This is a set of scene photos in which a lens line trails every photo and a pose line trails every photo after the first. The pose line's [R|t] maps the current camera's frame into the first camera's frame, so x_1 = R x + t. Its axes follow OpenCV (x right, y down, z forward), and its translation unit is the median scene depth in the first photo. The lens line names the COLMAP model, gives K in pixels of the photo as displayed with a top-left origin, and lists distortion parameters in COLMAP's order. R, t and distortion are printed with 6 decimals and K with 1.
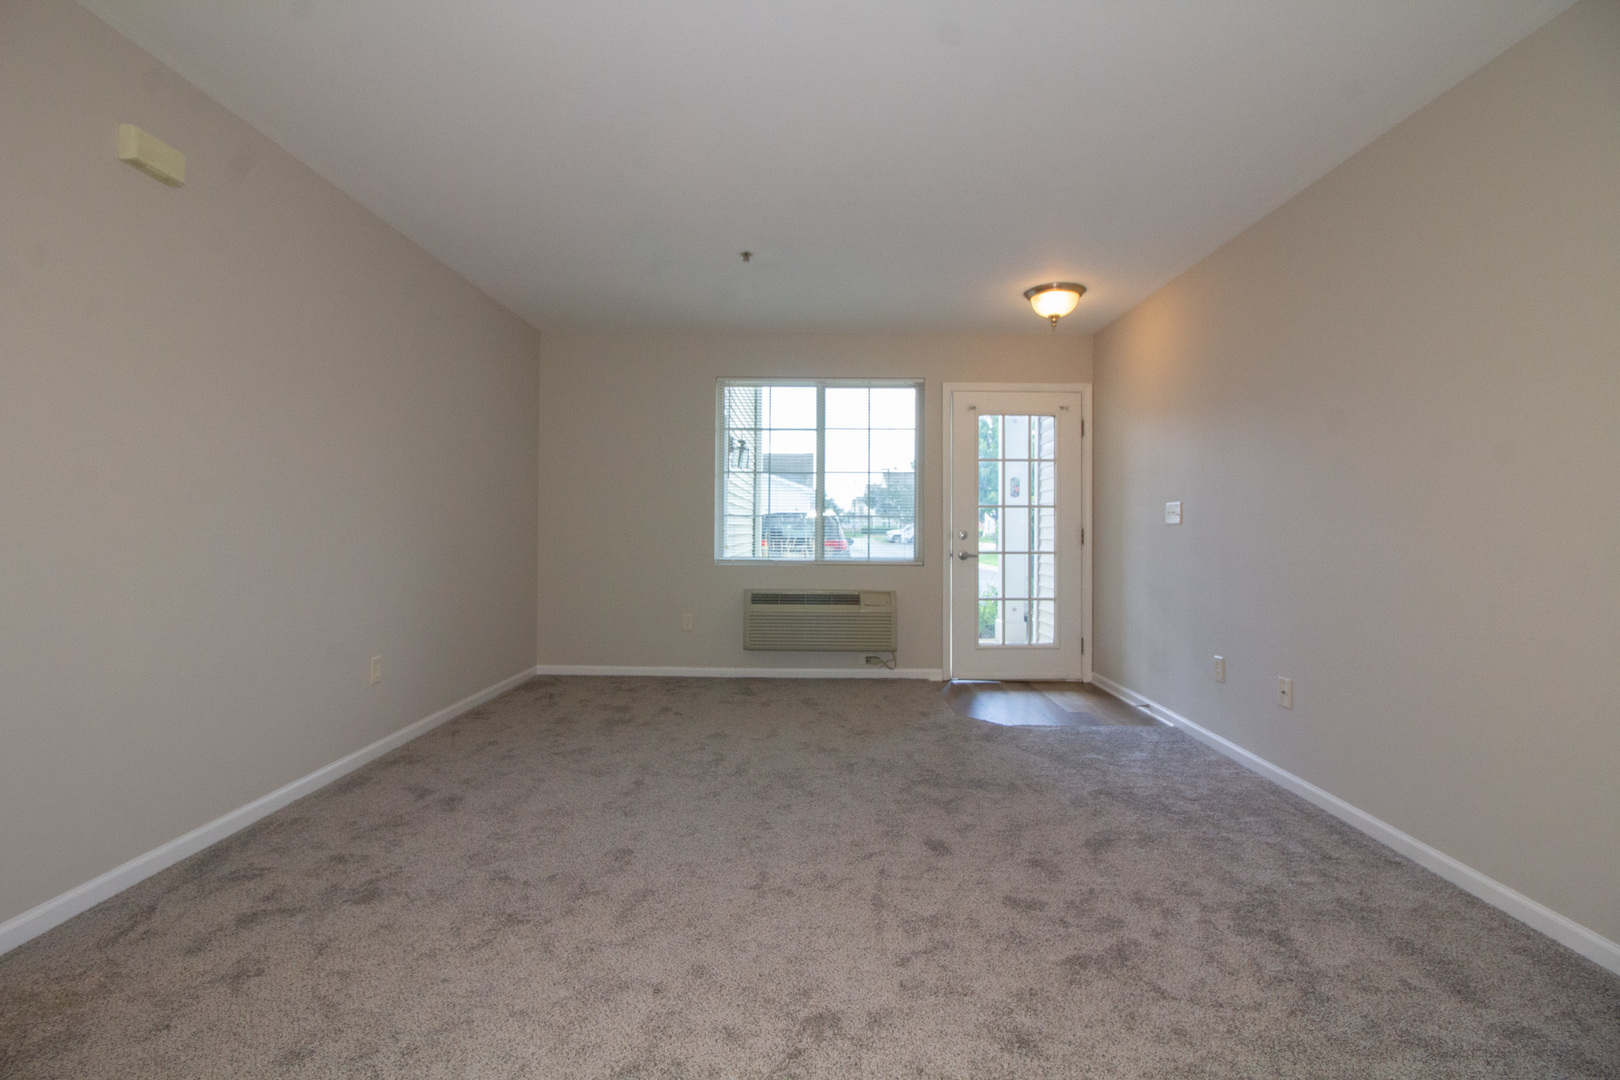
lens RADIAL K [[760.6, 0, 813.2], [0, 760.6, 527.6], [0, 0, 1]] dist [-0.021681, -0.003612]
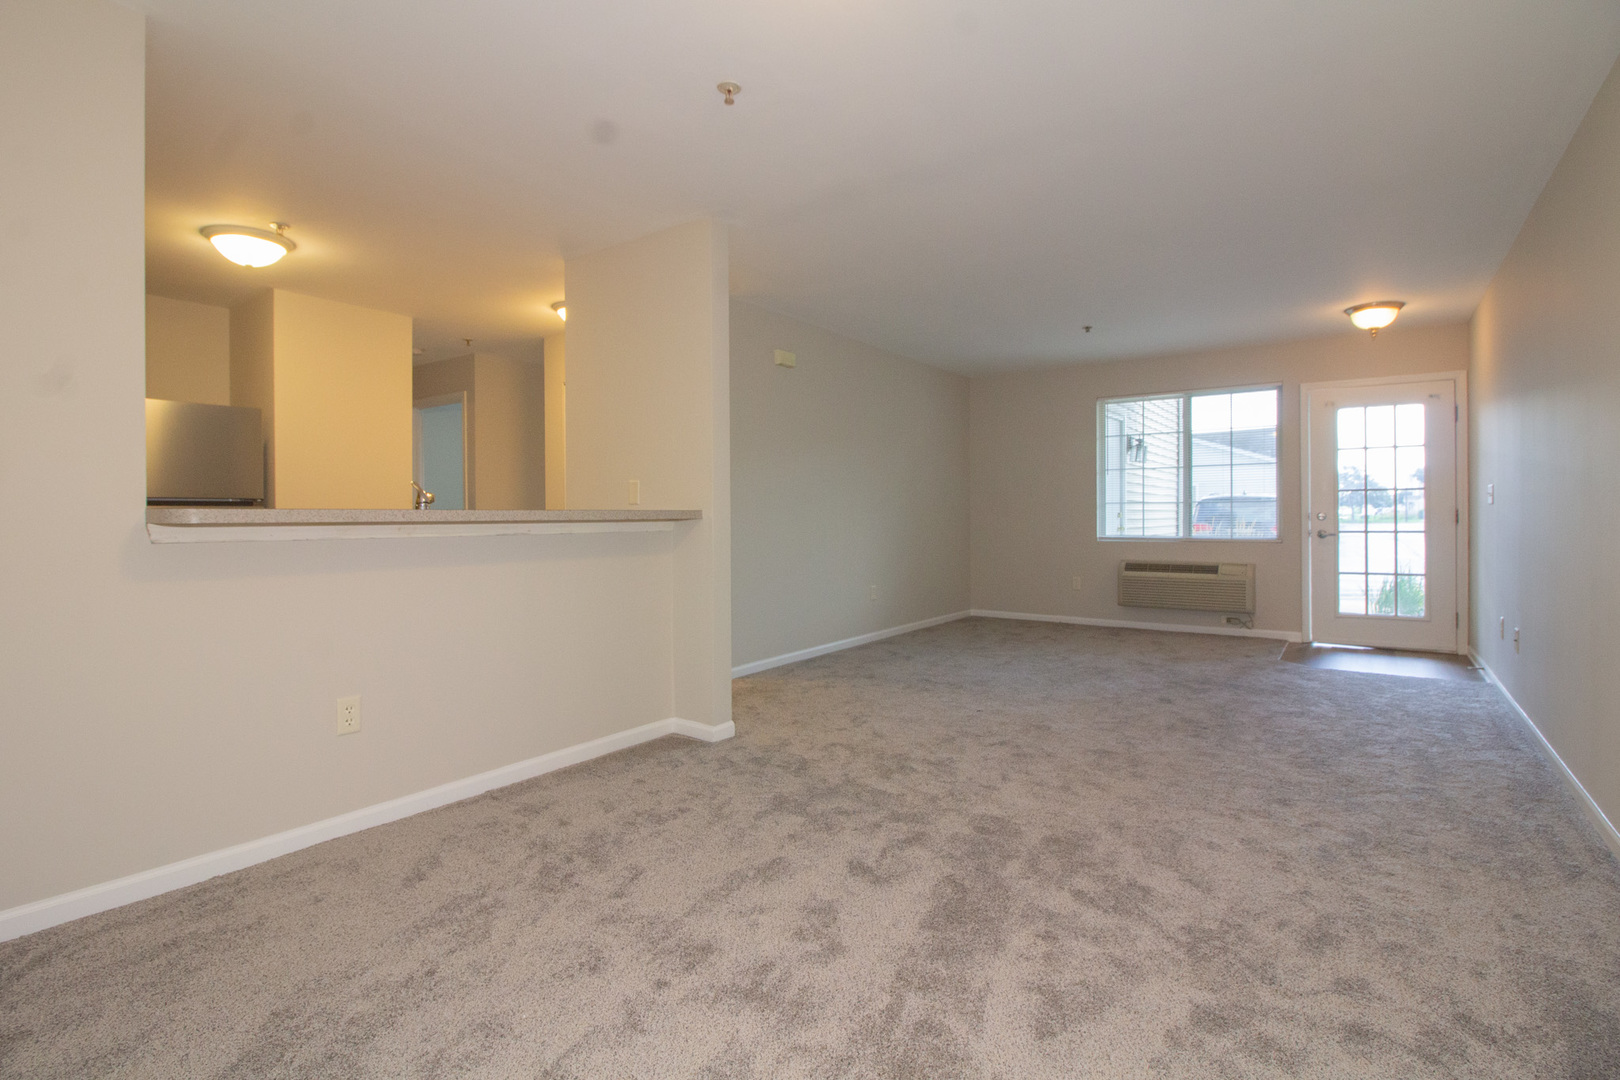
lens RADIAL K [[760.6, 0, 802.9], [0, 760.6, 524.1], [0, 0, 1]] dist [-0.021681, -0.003612]
pose [[0.814334, -0.005065, -0.580375, 0.218997], [0.012094, 0.999893, 0.008243, 0.002864], [0.580271, -0.013731, 0.814308, -0.371905]]
